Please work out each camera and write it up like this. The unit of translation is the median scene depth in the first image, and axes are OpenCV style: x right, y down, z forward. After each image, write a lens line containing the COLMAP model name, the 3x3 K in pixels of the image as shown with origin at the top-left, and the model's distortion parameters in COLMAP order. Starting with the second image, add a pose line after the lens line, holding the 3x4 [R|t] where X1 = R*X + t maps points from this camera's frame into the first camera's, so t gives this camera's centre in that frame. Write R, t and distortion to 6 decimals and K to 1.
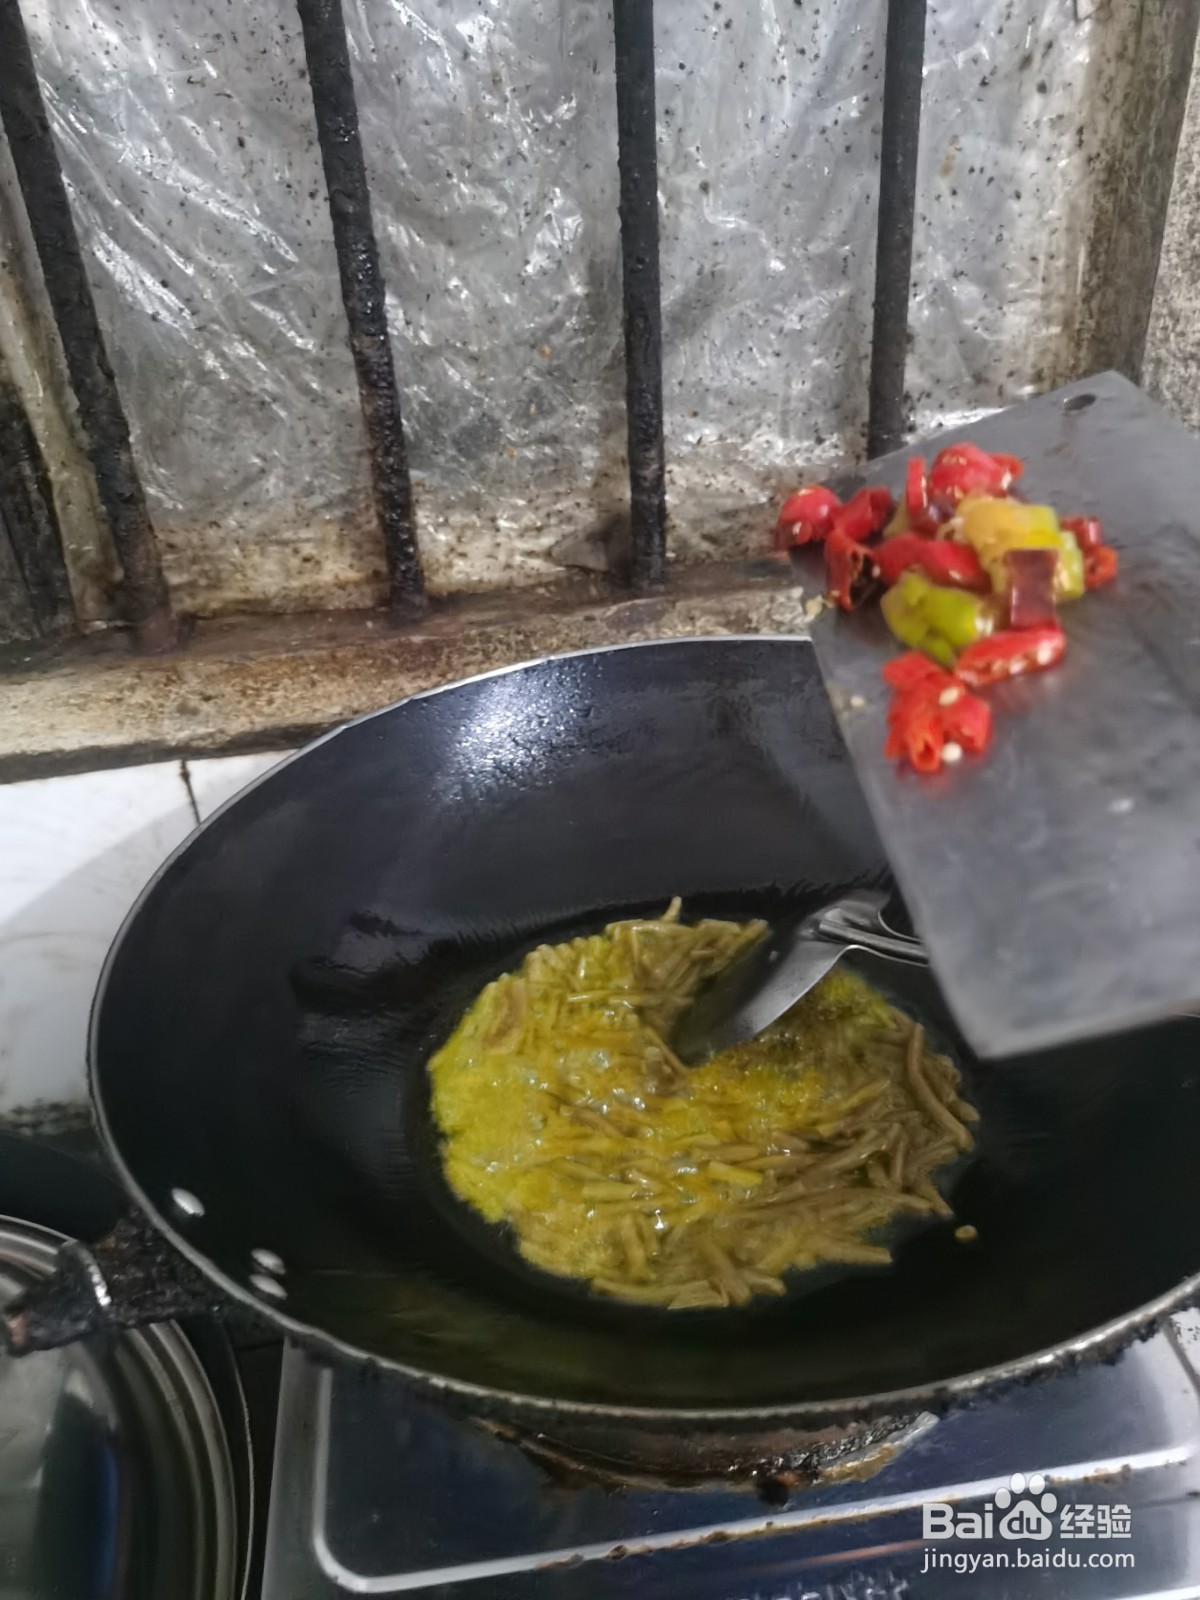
lens RADIAL K [[1274.0, 0, 601.5], [0, 1274.0, 802.7], [0, 0, 1]] dist [0.026152, -0.045457]
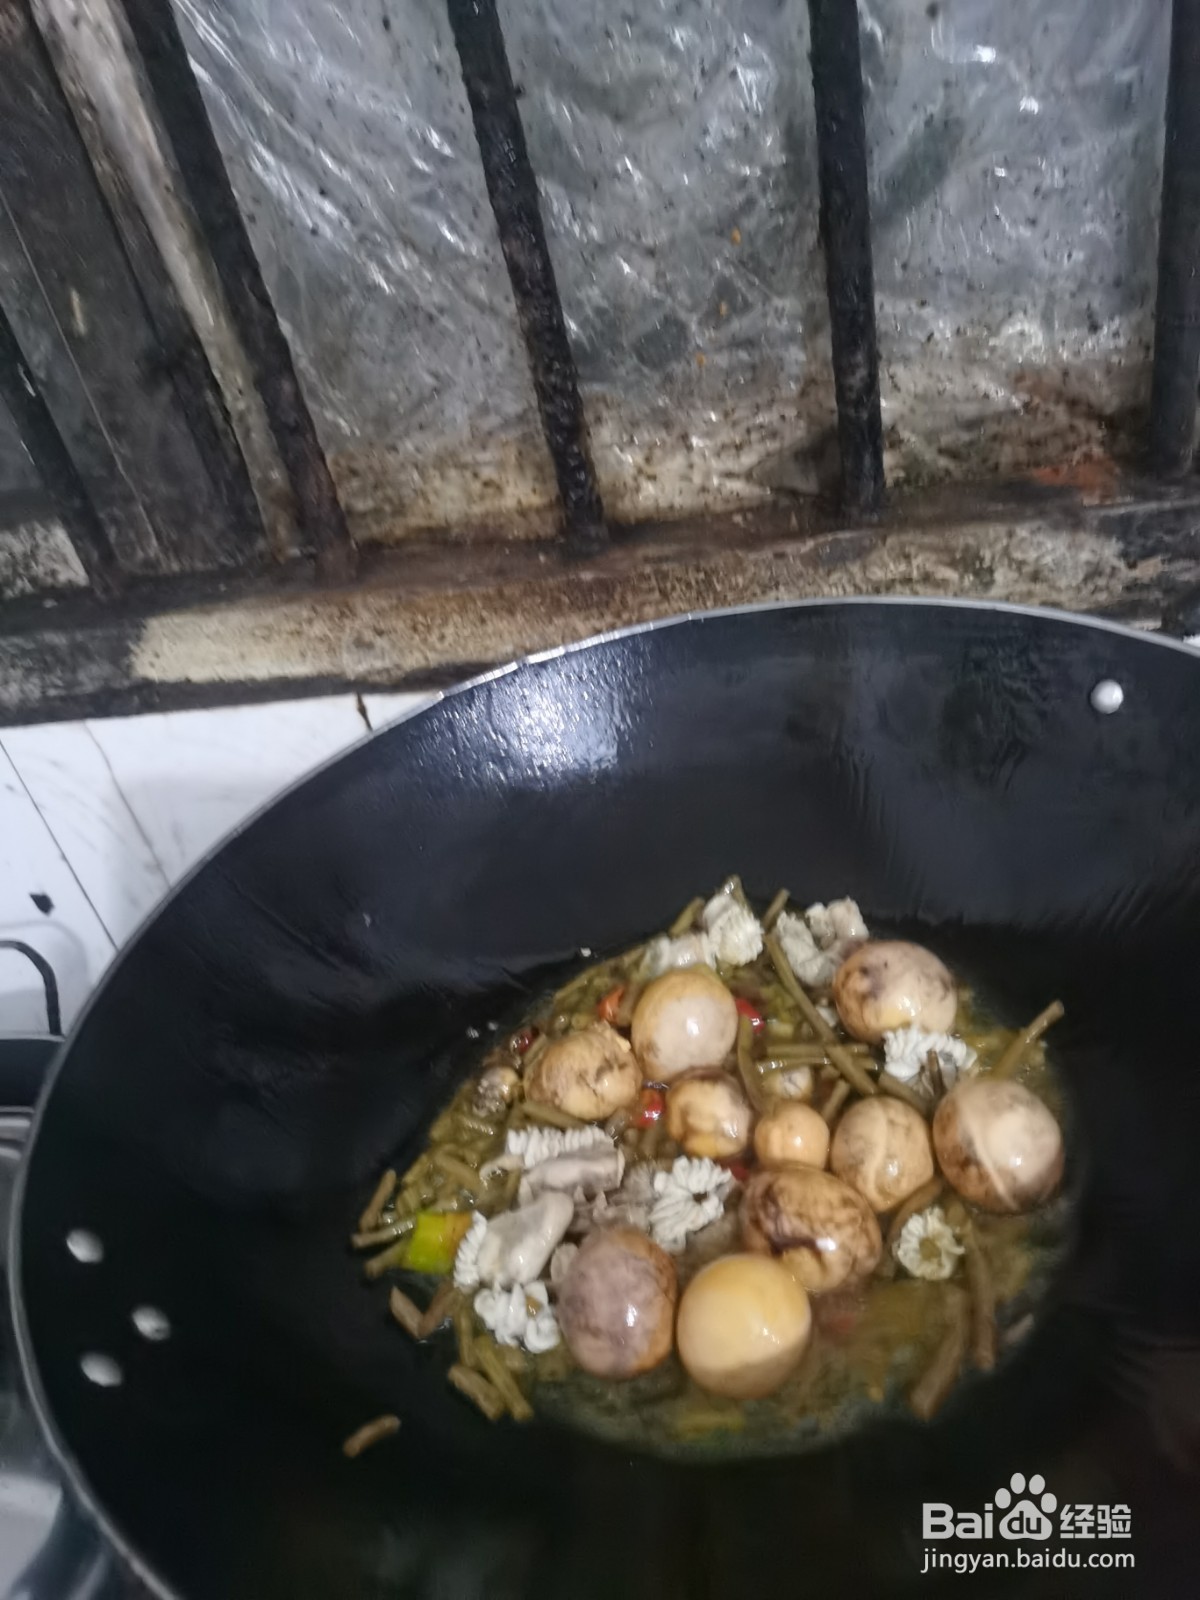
lens RADIAL K [[1274.0, 0, 593.2], [0, 1274.0, 800.4], [0, 0, 1]] dist [0.026152, -0.045457]
pose [[0.936609, 0.087382, -0.339305, 0.182446], [-0.043890, 0.990034, 0.133811, -0.092361], [0.347617, -0.110437, 0.931110, 0.138607]]
